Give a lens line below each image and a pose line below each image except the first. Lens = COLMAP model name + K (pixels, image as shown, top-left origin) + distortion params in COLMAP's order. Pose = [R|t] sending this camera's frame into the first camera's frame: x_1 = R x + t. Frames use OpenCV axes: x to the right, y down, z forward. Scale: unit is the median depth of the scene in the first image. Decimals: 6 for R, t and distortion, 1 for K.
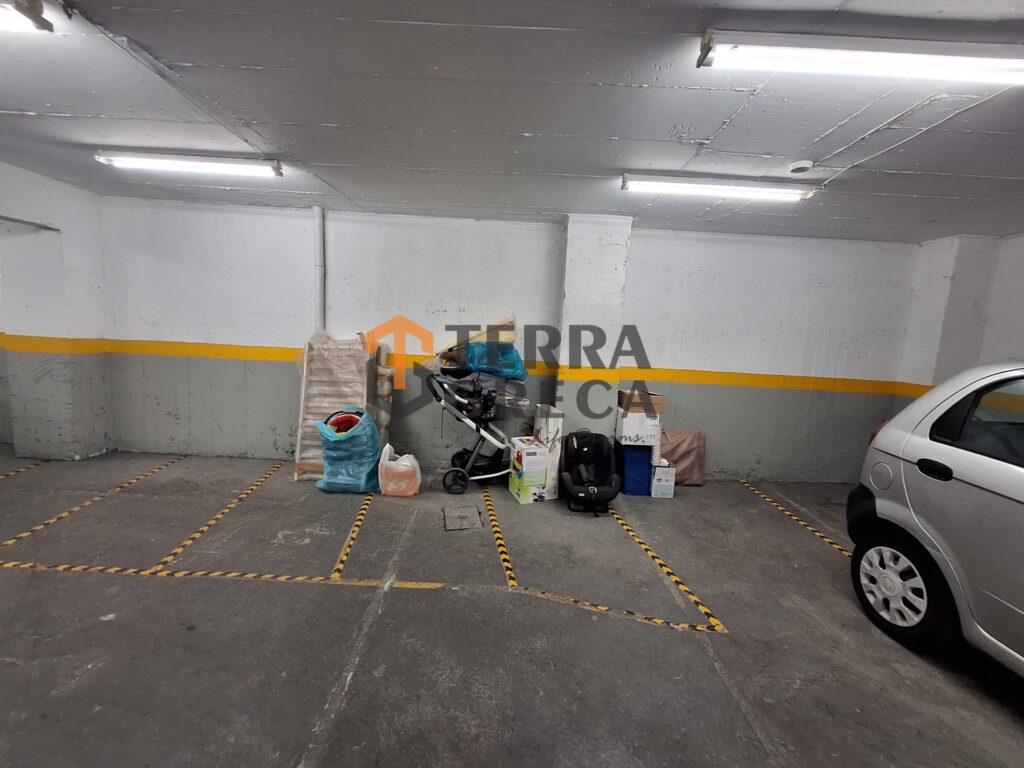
lens RADIAL K [[410.7, 0, 512.5], [0, 410.7, 379.2], [0, 0, 1]] dist [-0.003315, -0.000273]
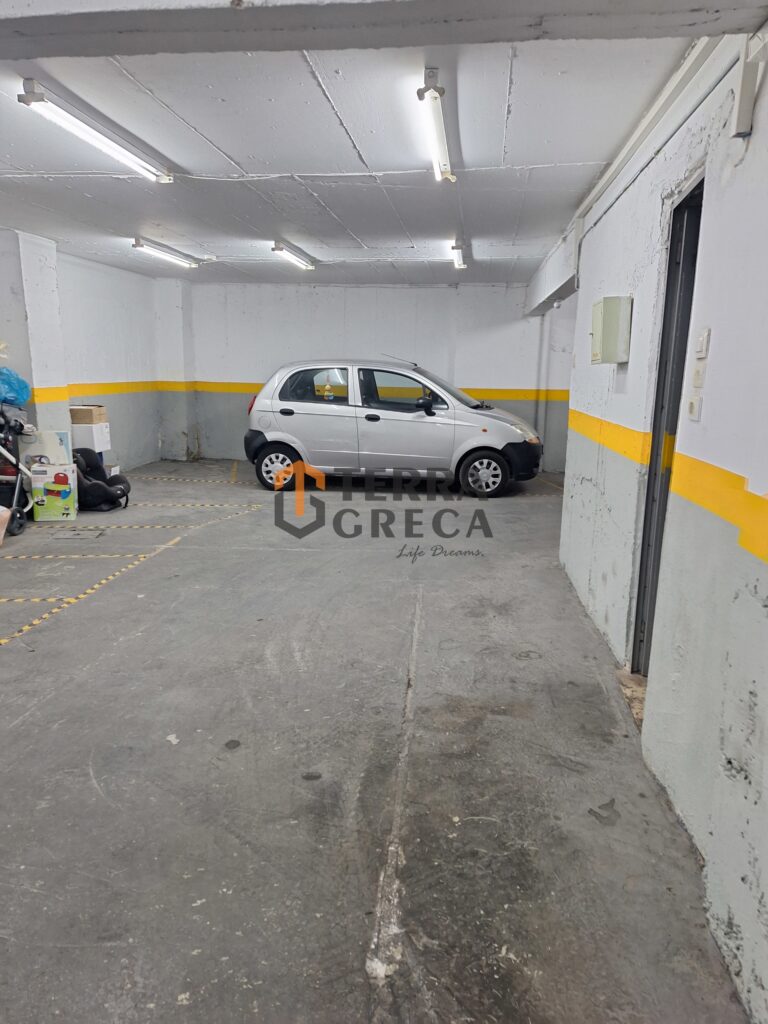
lens RADIAL K [[712.7, 0, 384.0], [0, 712.7, 512.0], [0, 0, 1]] dist [0.138509, -0.168920]
pose [[0.126103, -0.252834, 0.959256, -1.529391], [0.102972, 0.965088, 0.240834, -0.082827], [-0.986658, 0.068407, 0.147736, -0.072712]]
